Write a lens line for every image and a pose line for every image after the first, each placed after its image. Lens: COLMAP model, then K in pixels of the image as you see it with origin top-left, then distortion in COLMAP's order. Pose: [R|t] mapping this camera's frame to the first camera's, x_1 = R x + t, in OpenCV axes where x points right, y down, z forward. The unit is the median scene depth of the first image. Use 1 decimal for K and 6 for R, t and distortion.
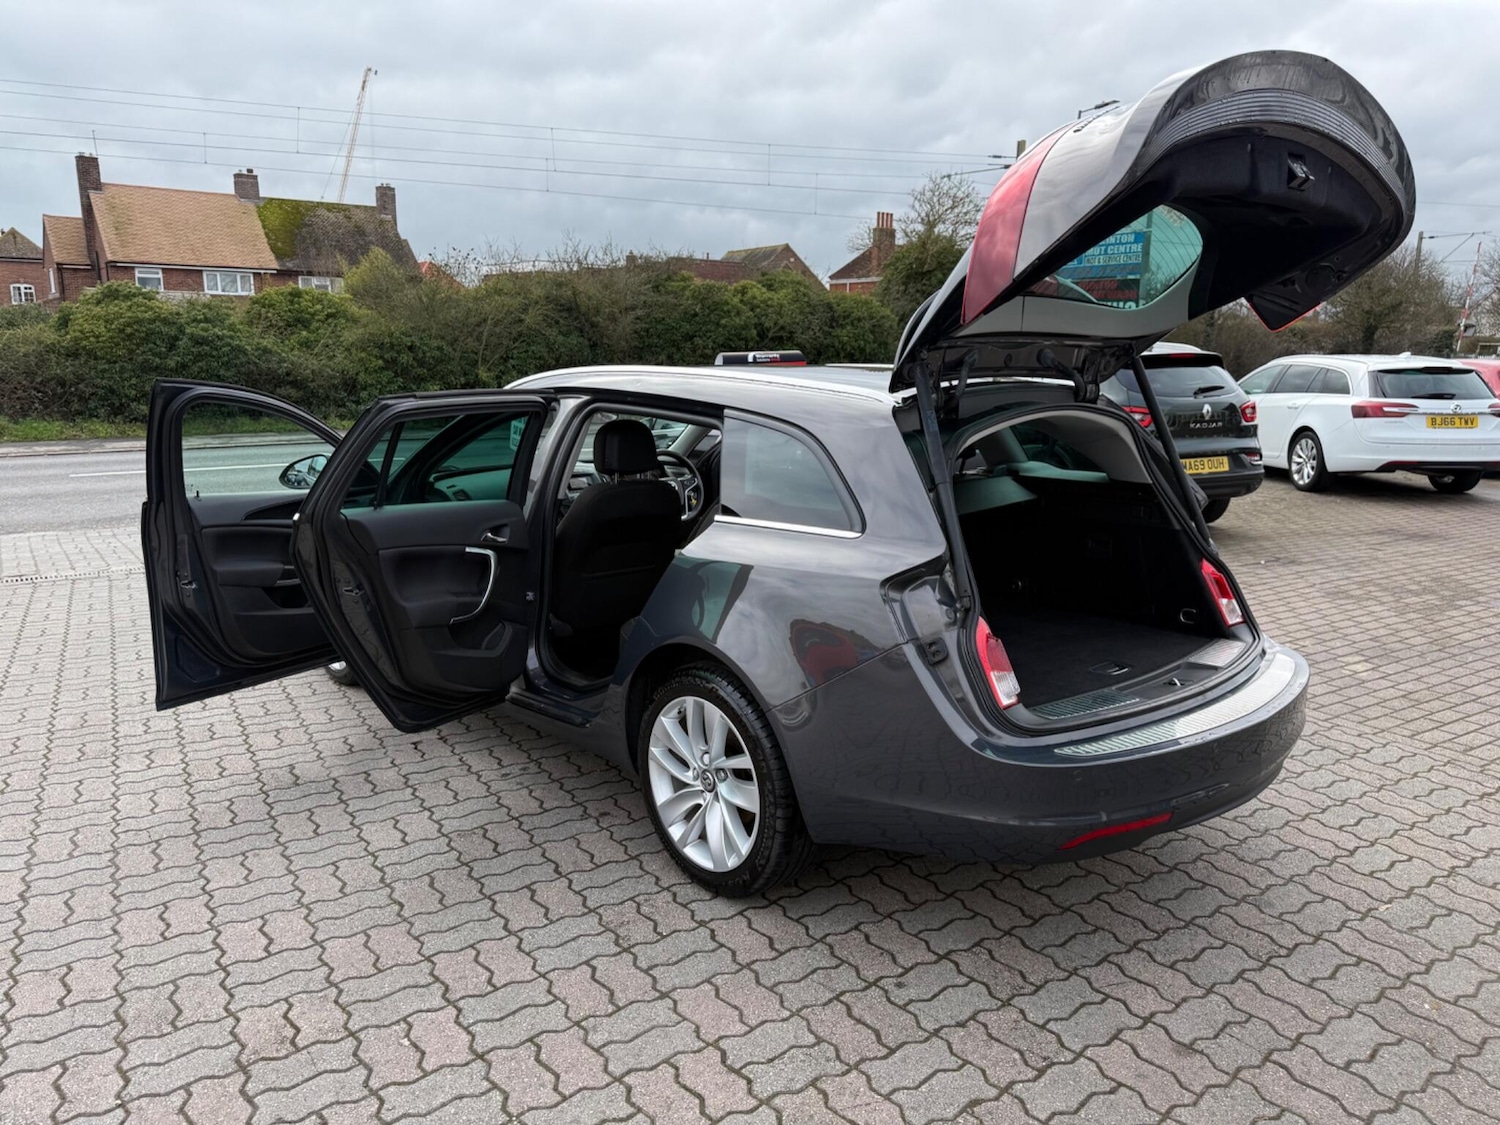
lens RADIAL K [[1064.0, 0, 754.6], [0, 1064.0, 562.4], [0, 0, 1]] dist [0.011635, -0.013561]
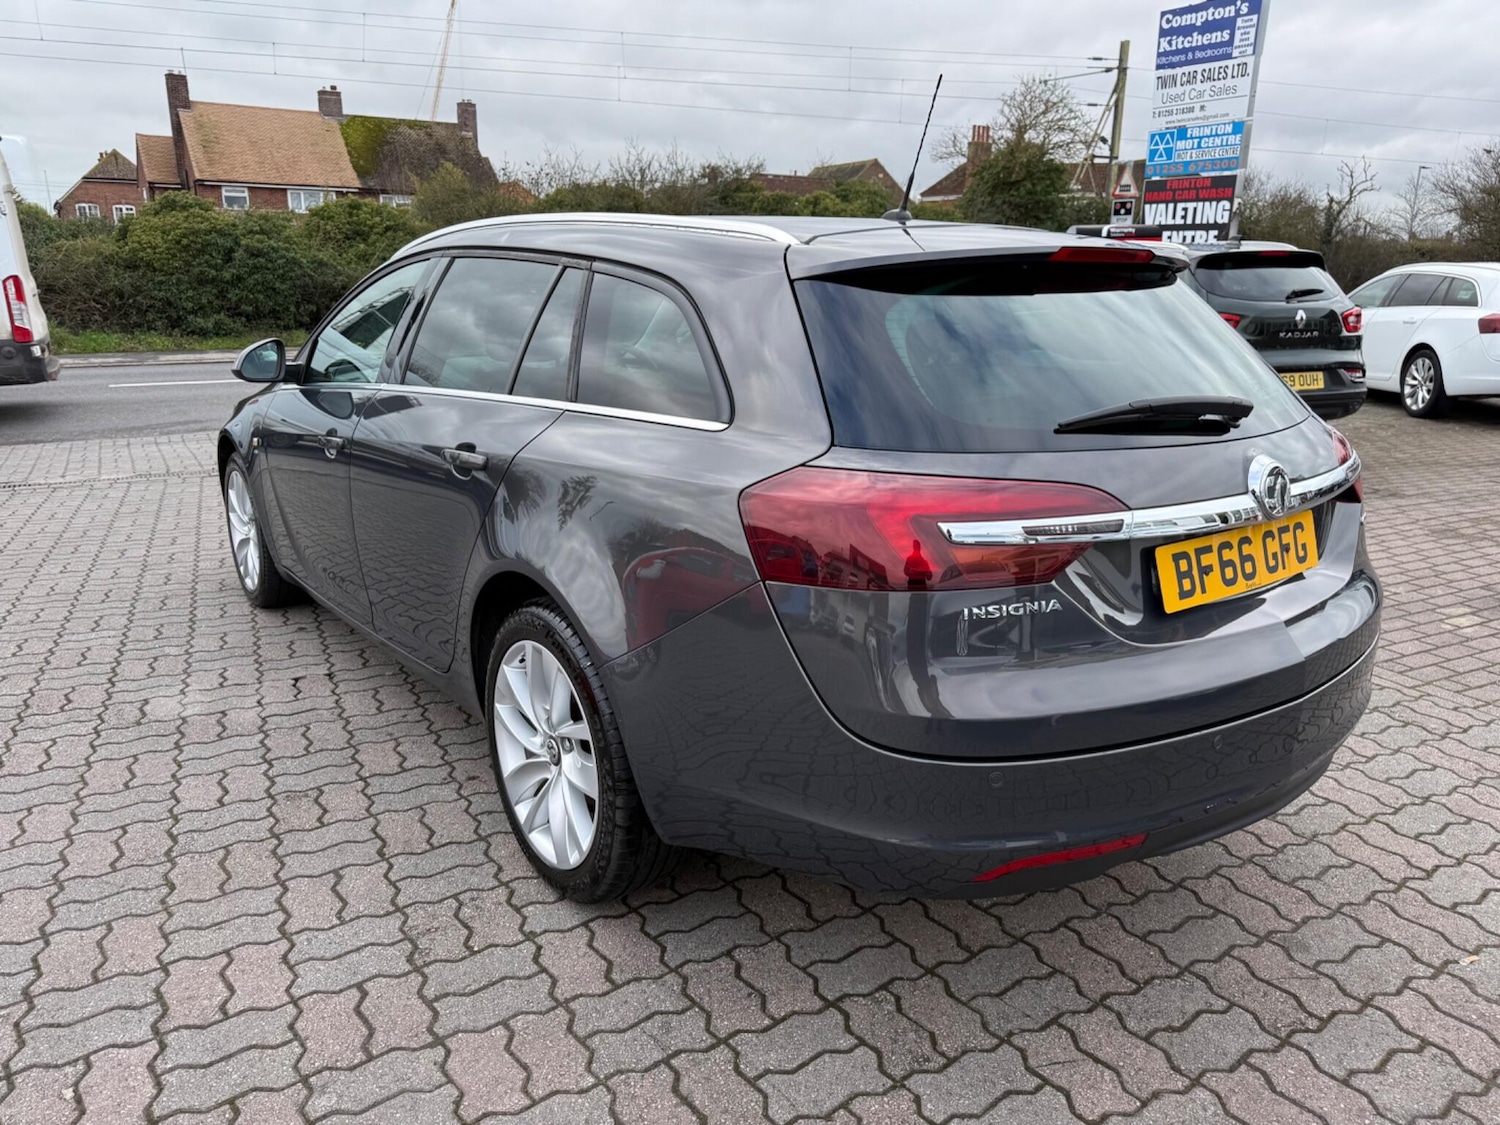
lens RADIAL K [[1064.0, 0, 749.1], [0, 1064.0, 551.5], [0, 0, 1]] dist [0.011635, -0.013561]
pose [[0.996048, 0.024143, -0.085468, 0.115153], [-0.019213, 0.998129, 0.058046, 0.010428], [0.086709, -0.056175, 0.994649, 0.182792]]
